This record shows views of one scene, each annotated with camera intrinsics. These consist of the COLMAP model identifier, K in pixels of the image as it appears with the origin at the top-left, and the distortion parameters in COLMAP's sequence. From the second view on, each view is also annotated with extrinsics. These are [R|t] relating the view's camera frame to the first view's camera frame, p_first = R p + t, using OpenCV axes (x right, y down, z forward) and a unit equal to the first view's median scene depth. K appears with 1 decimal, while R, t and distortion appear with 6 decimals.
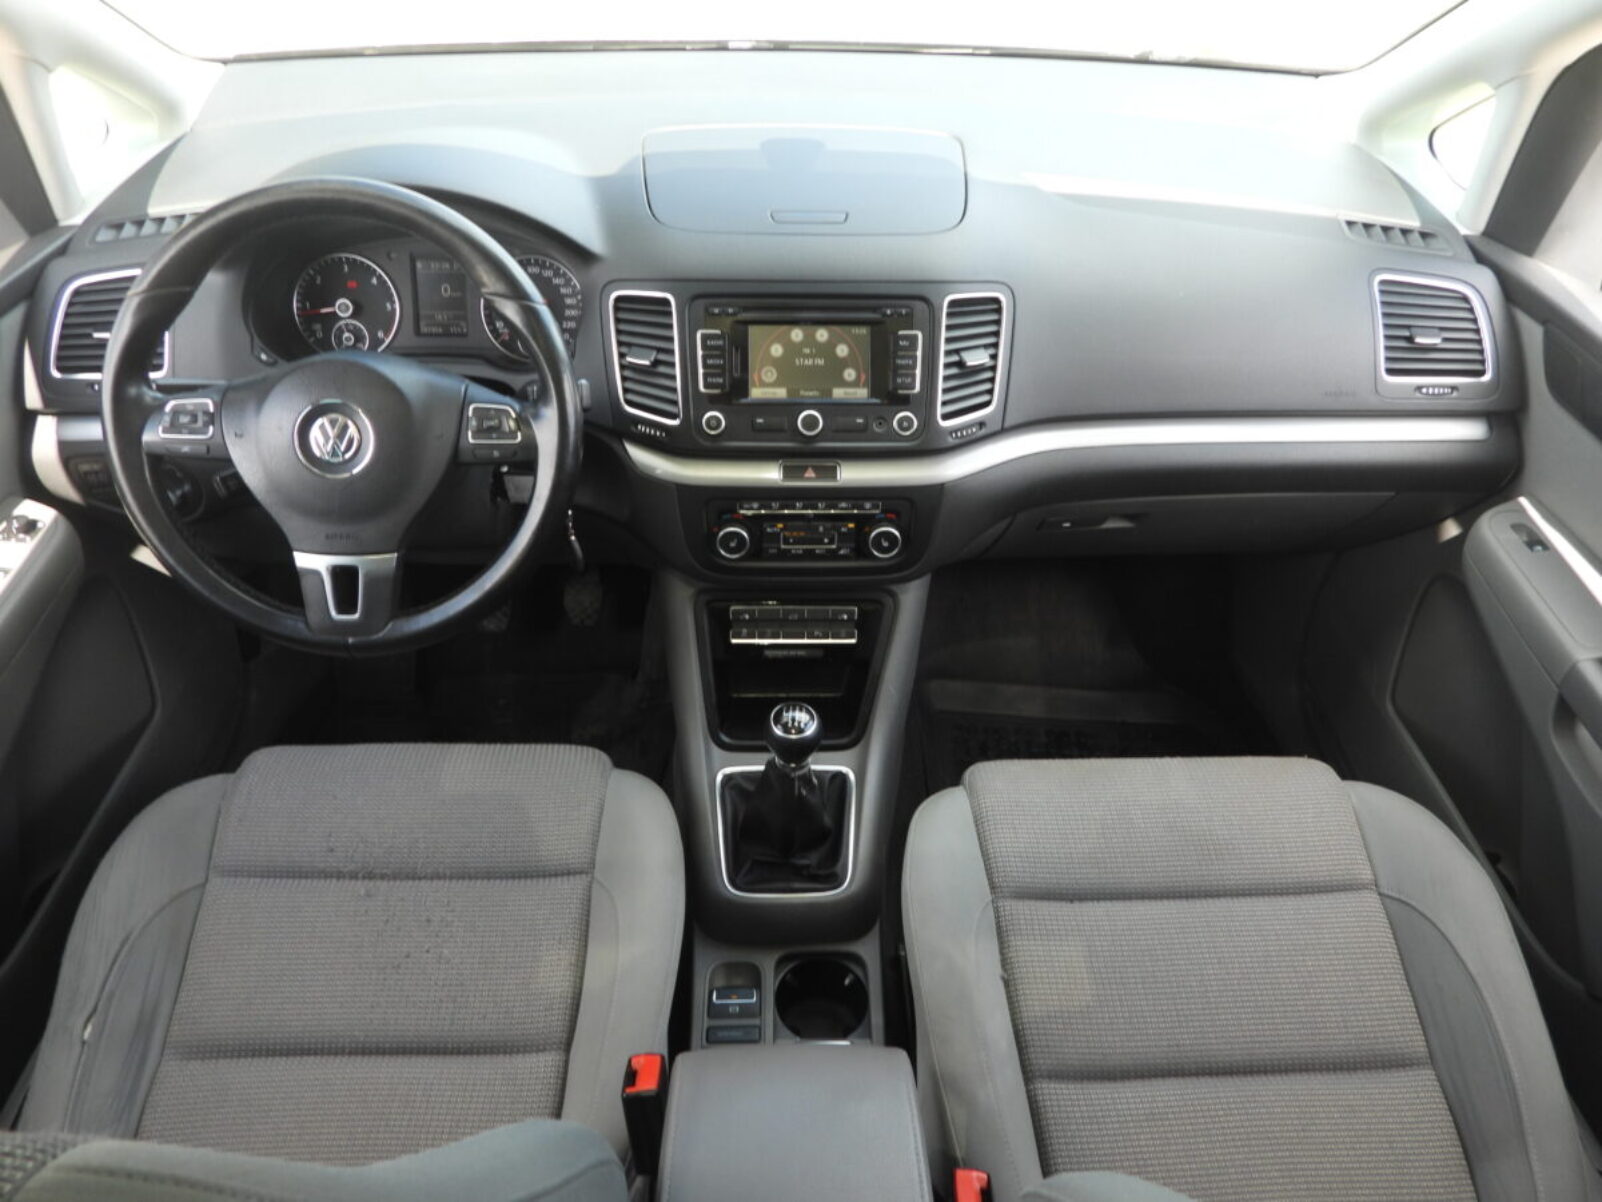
lens RADIAL K [[1145.0, 0, 800.4], [0, 1145.0, 606.2], [0, 0, 1]] dist [-0.008642, -0.002982]
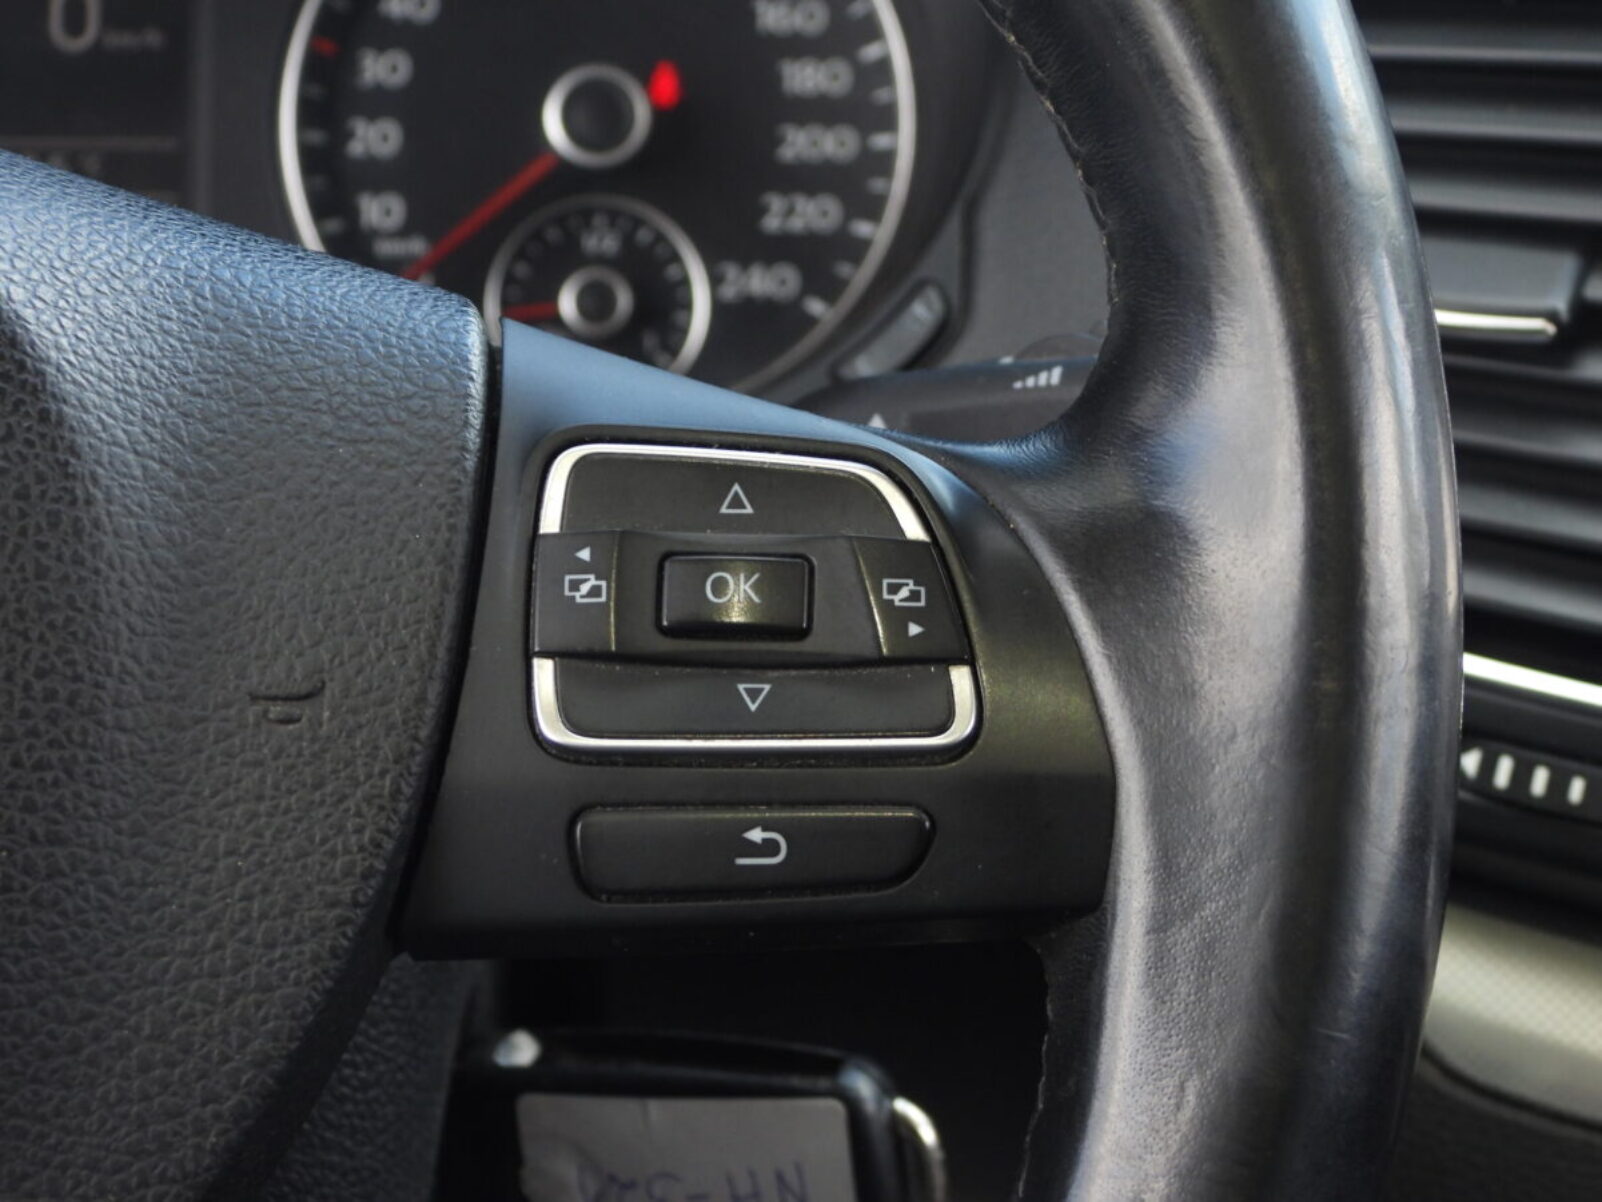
lens RADIAL K [[4097.8, 0, 796.1], [0, 4097.8, 602.8], [0, 0, 1]] dist [-0.217699, 0.000000]
pose [[0.999933, 0.000973, -0.011574, -0.216322], [-0.004058, 0.962949, -0.269651, -0.037184], [0.010883, 0.269680, 0.962888, 0.495129]]
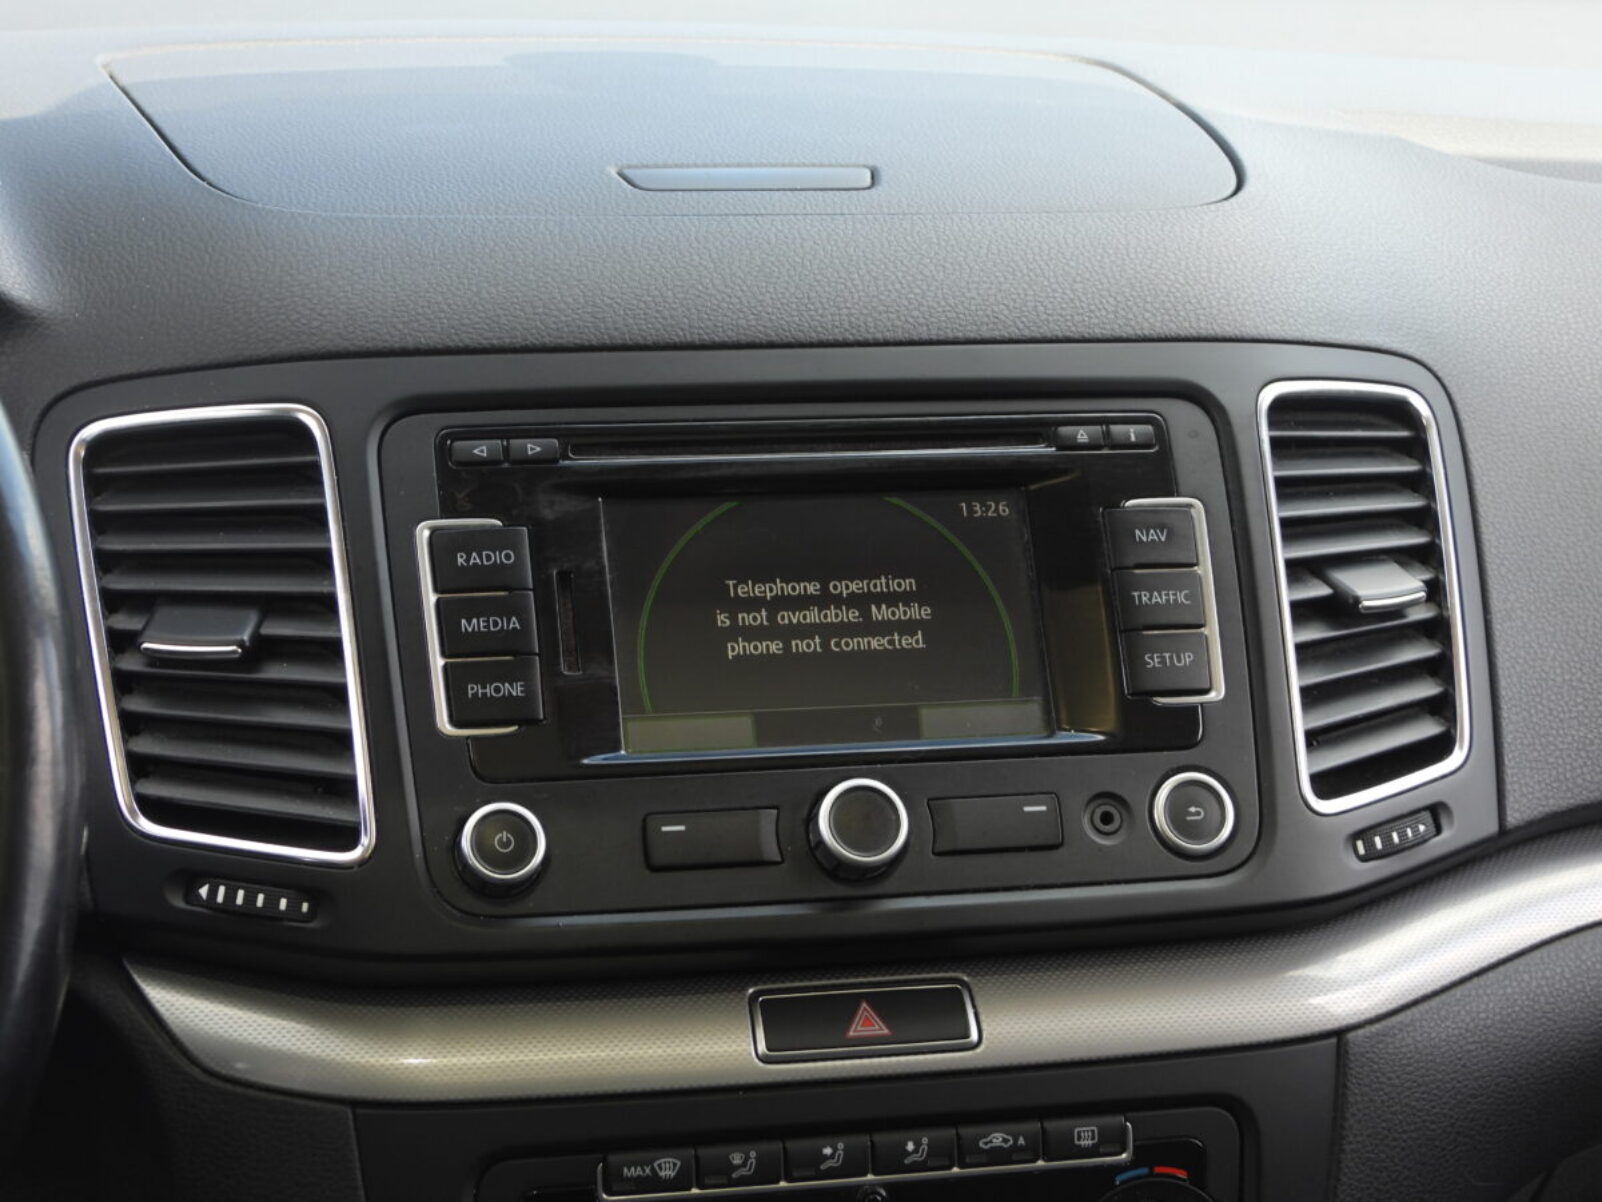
lens RADIAL K [[3205.9, 0, 800.2], [0, 3205.9, 602.7], [0, 0, 1]] dist [-0.082888, 0.000000]
pose [[0.978484, -0.045533, 0.201236, -0.148767], [0.123076, 0.911621, -0.392172, 0.081133], [-0.165594, 0.408502, 0.897611, 0.303654]]
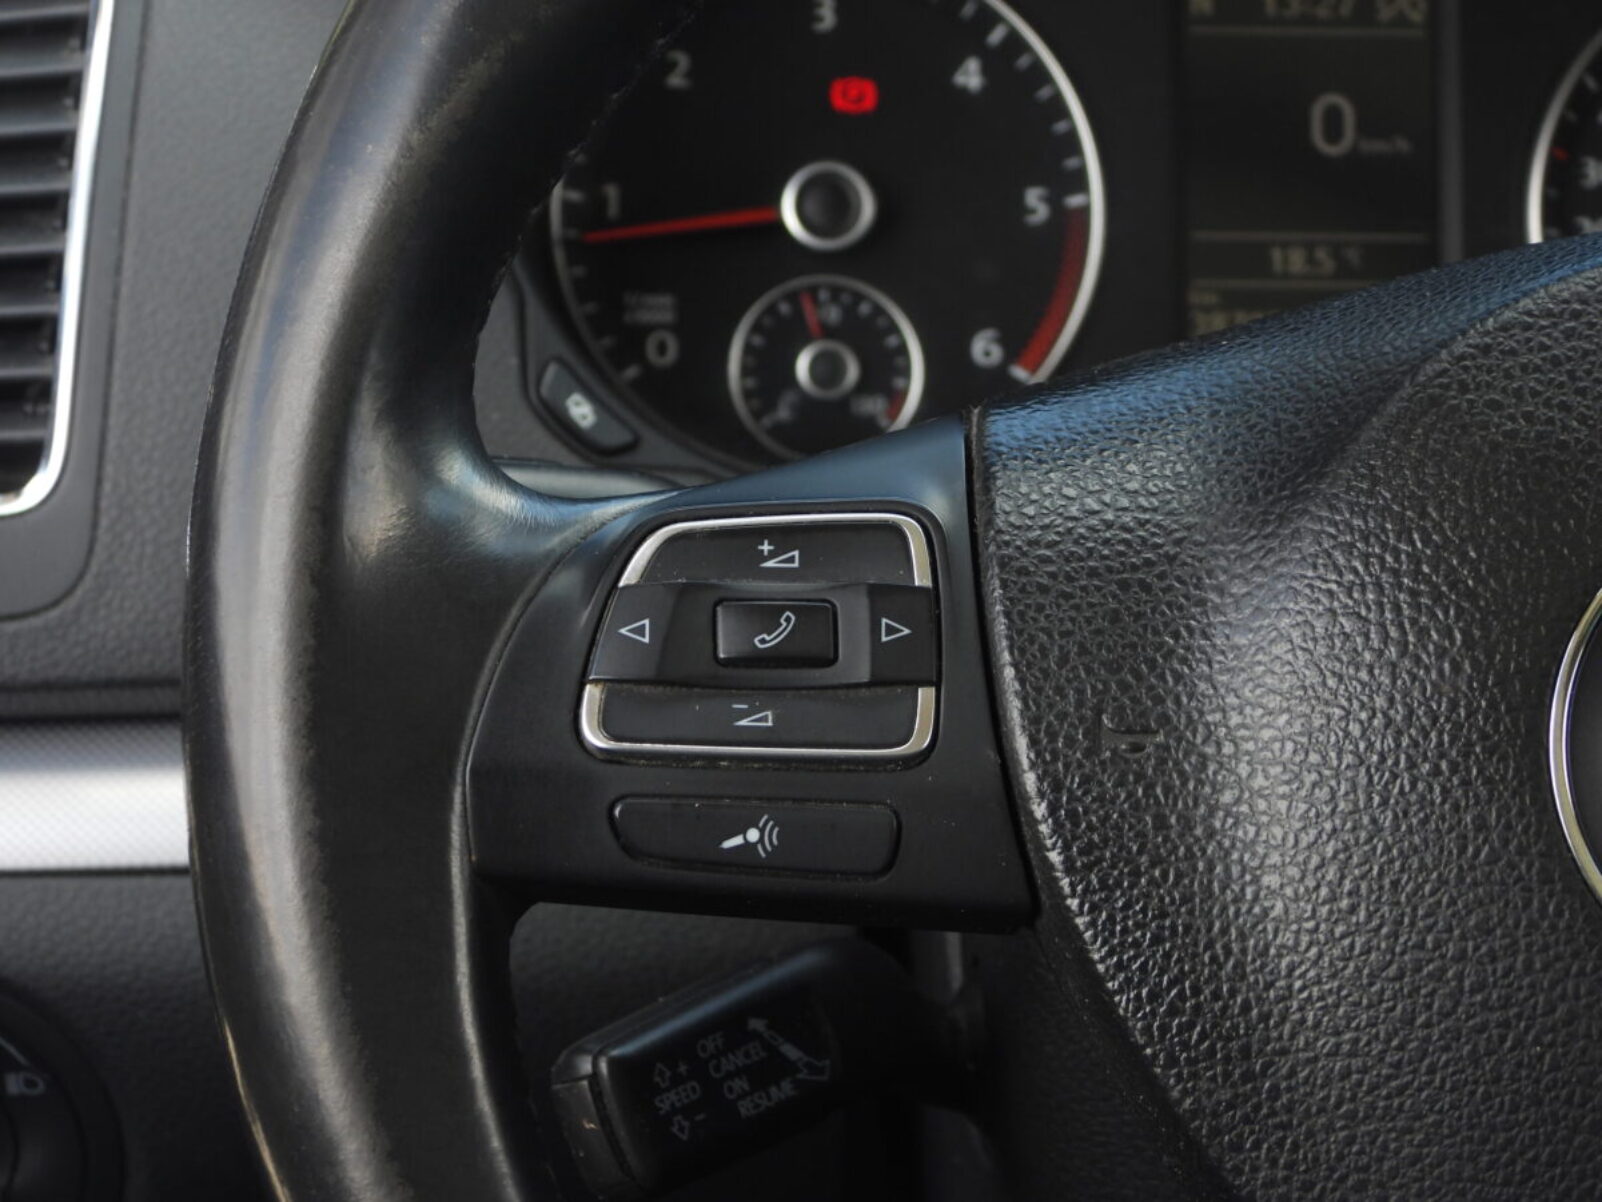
lens RADIAL K [[4097.8, 0, 799.8], [0, 4097.8, 601.2], [0, 0, 1]] dist [-0.217699, 0.000000]
pose [[0.999684, -0.009496, 0.023290, -0.455079], [0.015474, 0.962204, -0.271889, -0.018126], [-0.019828, 0.272163, 0.962047, 0.404131]]
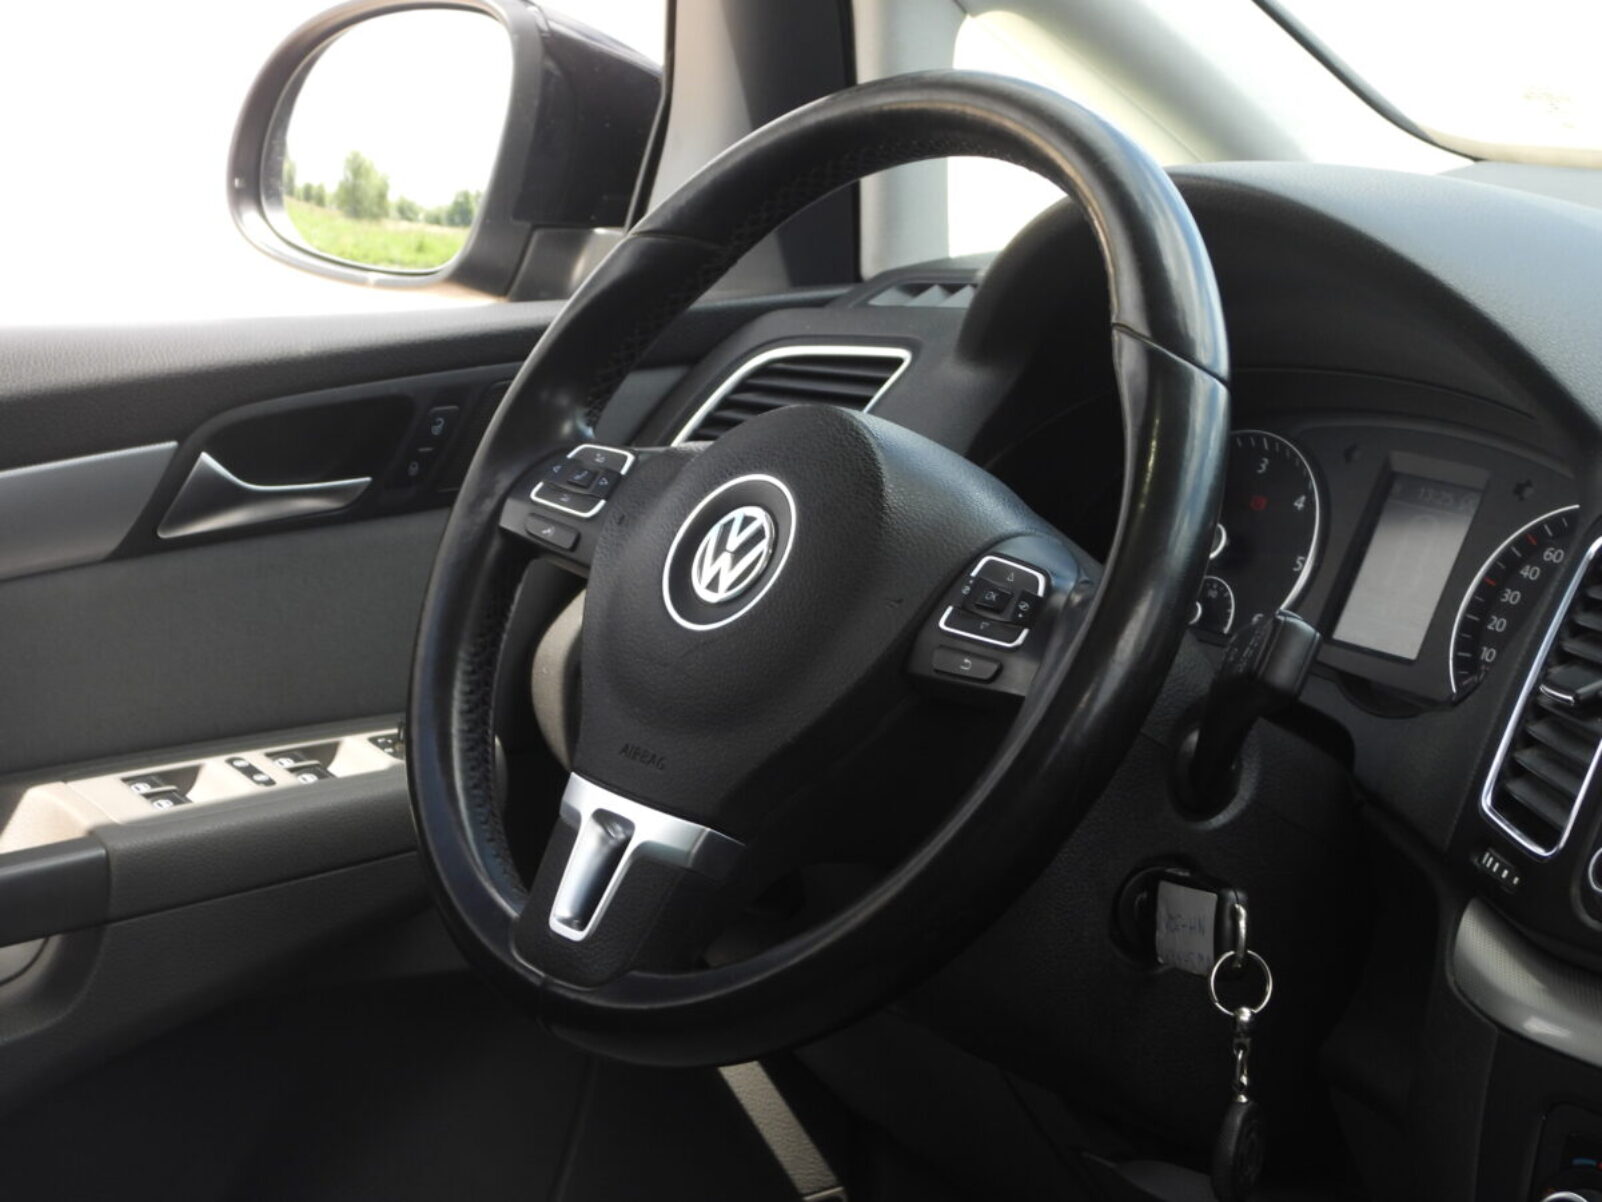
lens RADIAL K [[3795.4, 0, 798.6], [0, 3795.4, 599.4], [0, 0, 1]] dist [-0.127004, 0.000000]
pose [[0.599517, 0.166247, -0.782905, 0.638768], [-0.522653, 0.822141, -0.225648, 0.156218], [0.606145, 0.544468, 0.579777, 0.134882]]
